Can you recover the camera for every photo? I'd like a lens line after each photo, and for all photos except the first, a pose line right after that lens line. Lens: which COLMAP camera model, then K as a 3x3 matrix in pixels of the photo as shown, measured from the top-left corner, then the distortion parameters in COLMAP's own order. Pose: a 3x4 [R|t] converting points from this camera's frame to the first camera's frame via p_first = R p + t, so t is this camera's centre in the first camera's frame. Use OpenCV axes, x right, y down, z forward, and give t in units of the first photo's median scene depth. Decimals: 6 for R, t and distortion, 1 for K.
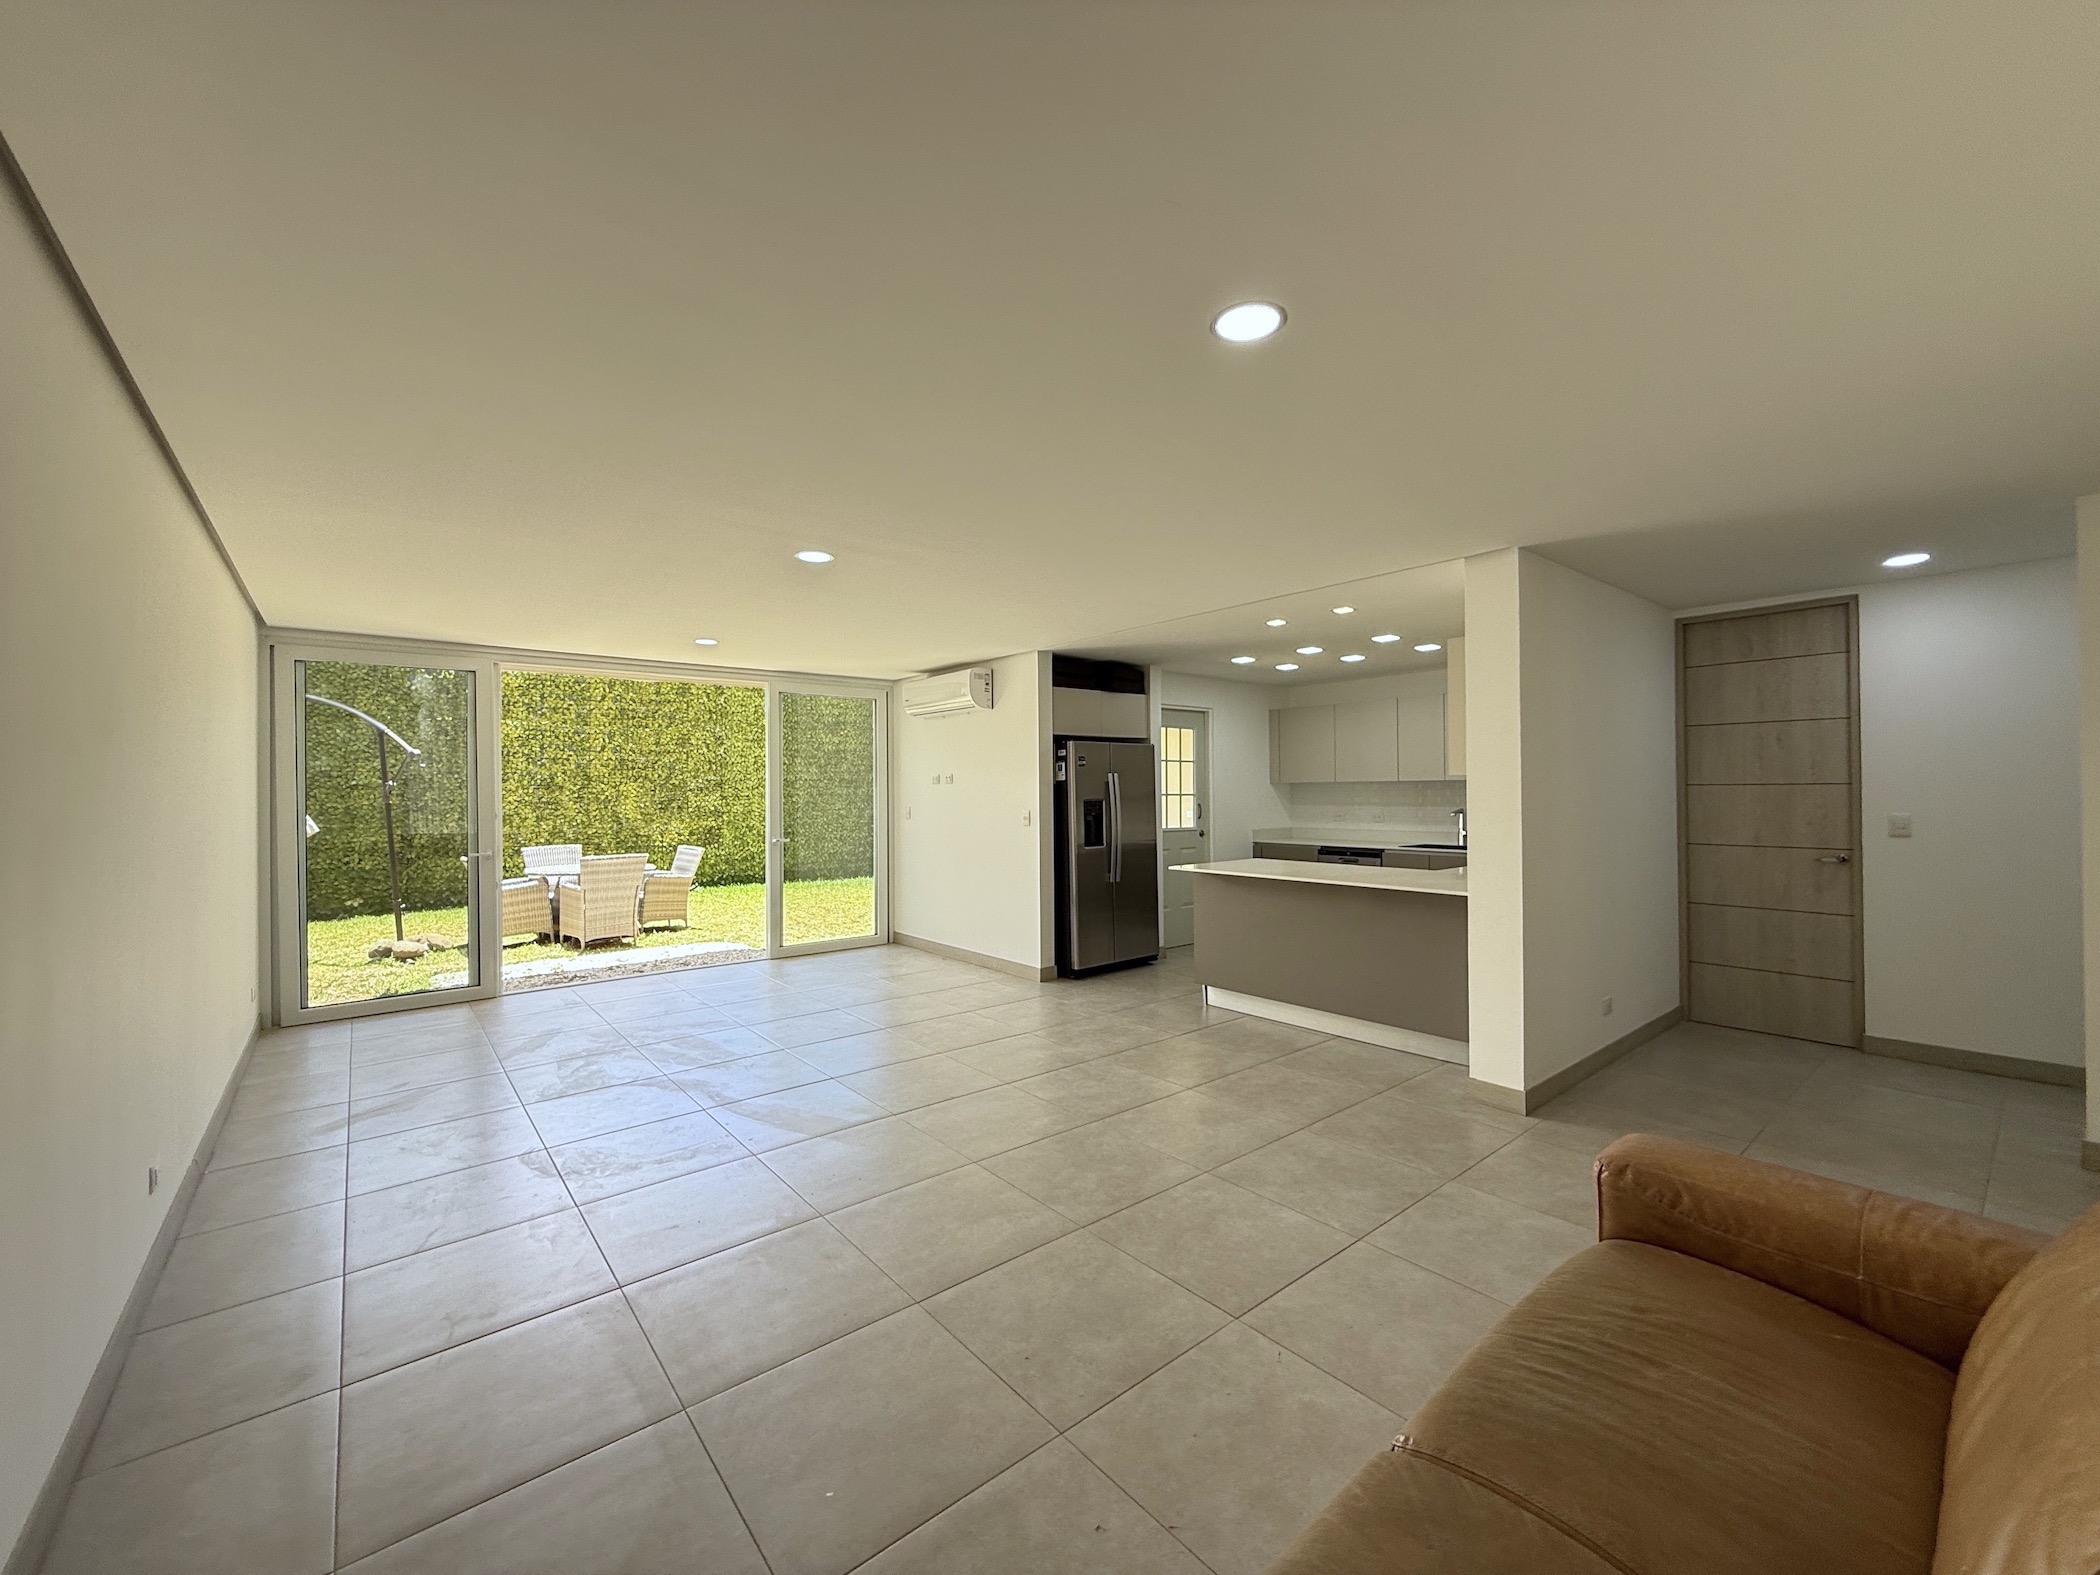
lens RADIAL K [[837.9, 0, 1041.9], [0, 837.9, 783.9], [0, 0, 1]] dist [0.003123, 0.000378]
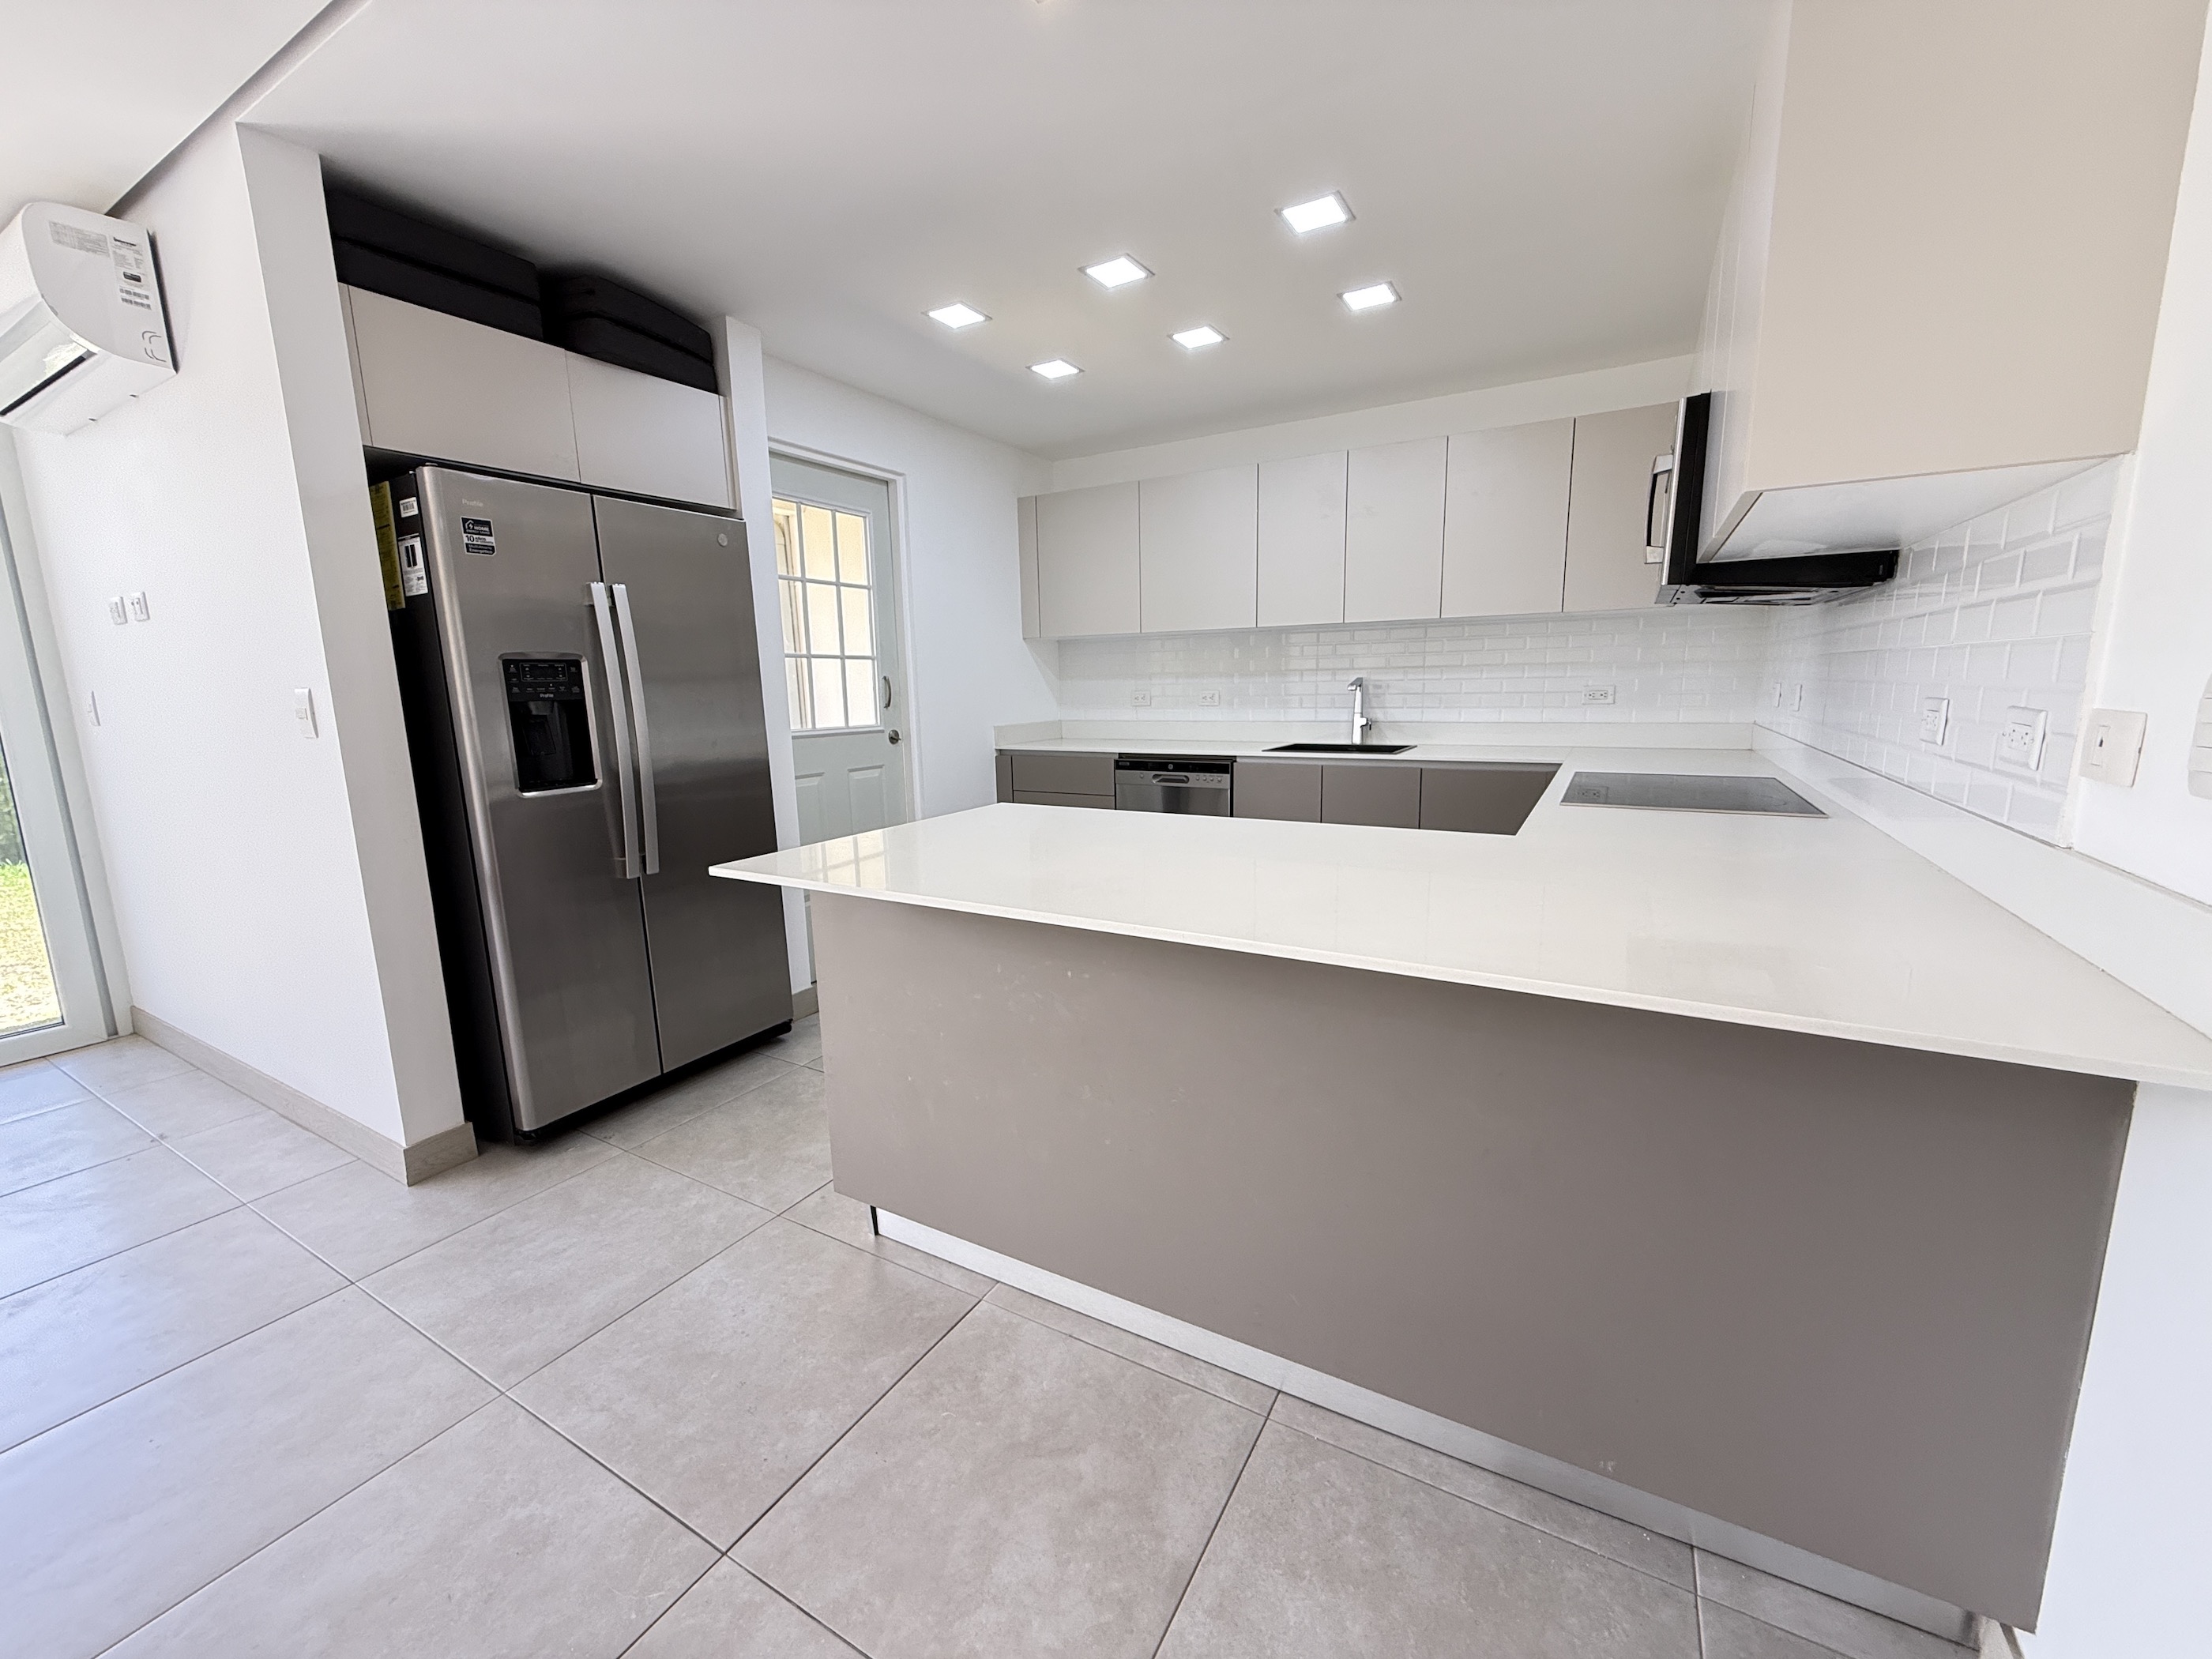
lens RADIAL K [[882.6, 0, 1098.7], [0, 882.6, 831.1], [0, 0, 1]] dist [0.003123, 0.000378]
pose [[0.937084, -0.070664, 0.341878, 0.129672], [0.010350, 0.984493, 0.175118, 0.025042], [-0.348951, -0.160562, 0.923284, 0.495544]]
